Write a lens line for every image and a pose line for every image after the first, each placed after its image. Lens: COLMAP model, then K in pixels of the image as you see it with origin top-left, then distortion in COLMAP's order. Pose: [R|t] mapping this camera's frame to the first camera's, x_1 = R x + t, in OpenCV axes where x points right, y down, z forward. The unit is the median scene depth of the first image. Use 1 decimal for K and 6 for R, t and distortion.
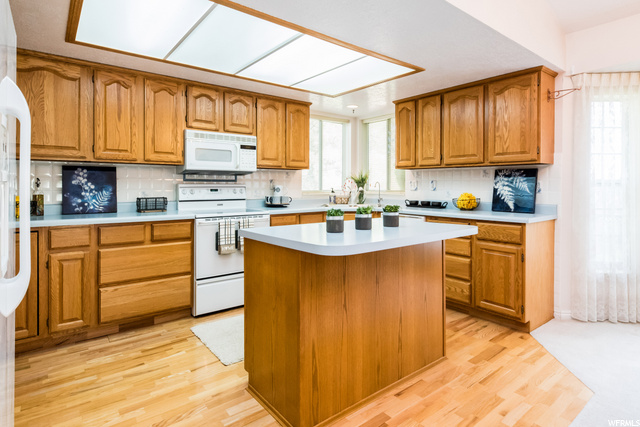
lens RADIAL K [[334.9, 0, 351.9], [0, 334.9, 190.0], [0, 0, 1]] dist [-0.010454, 0.005679]
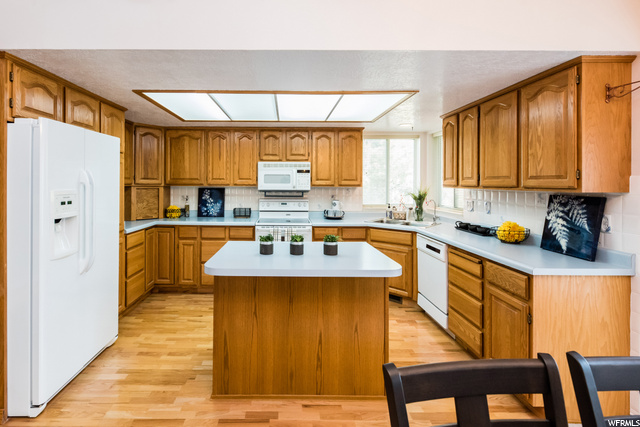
lens RADIAL K [[304.2, 0, 298.4], [0, 304.2, 183.9], [0, 0, 1]] dist [-0.002979, -0.001233]
pose [[0.769345, 0.004306, -0.638819, 0.484821], [-0.012689, 0.999883, -0.008542, -0.081440], [0.638707, 0.014678, 0.769310, 0.114346]]
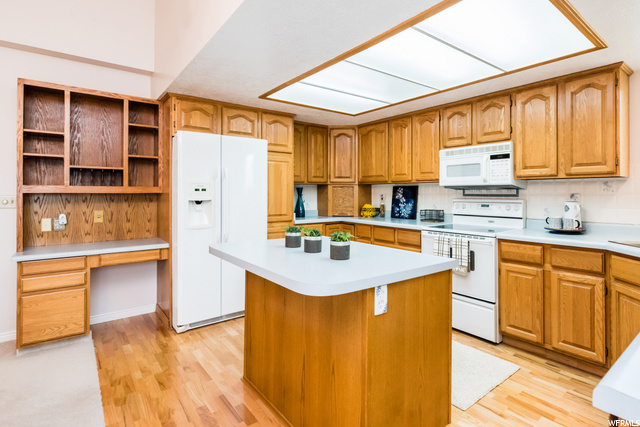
lens RADIAL K [[334.9, 0, 322.6], [0, 334.9, 189.8], [0, 0, 1]] dist [-0.010454, 0.005679]
pose [[-0.057185, -0.010212, -0.998311, 0.652930], [-0.011348, 0.999890, -0.009579, -0.035666], [0.998299, 0.010782, -0.057294, 0.701788]]
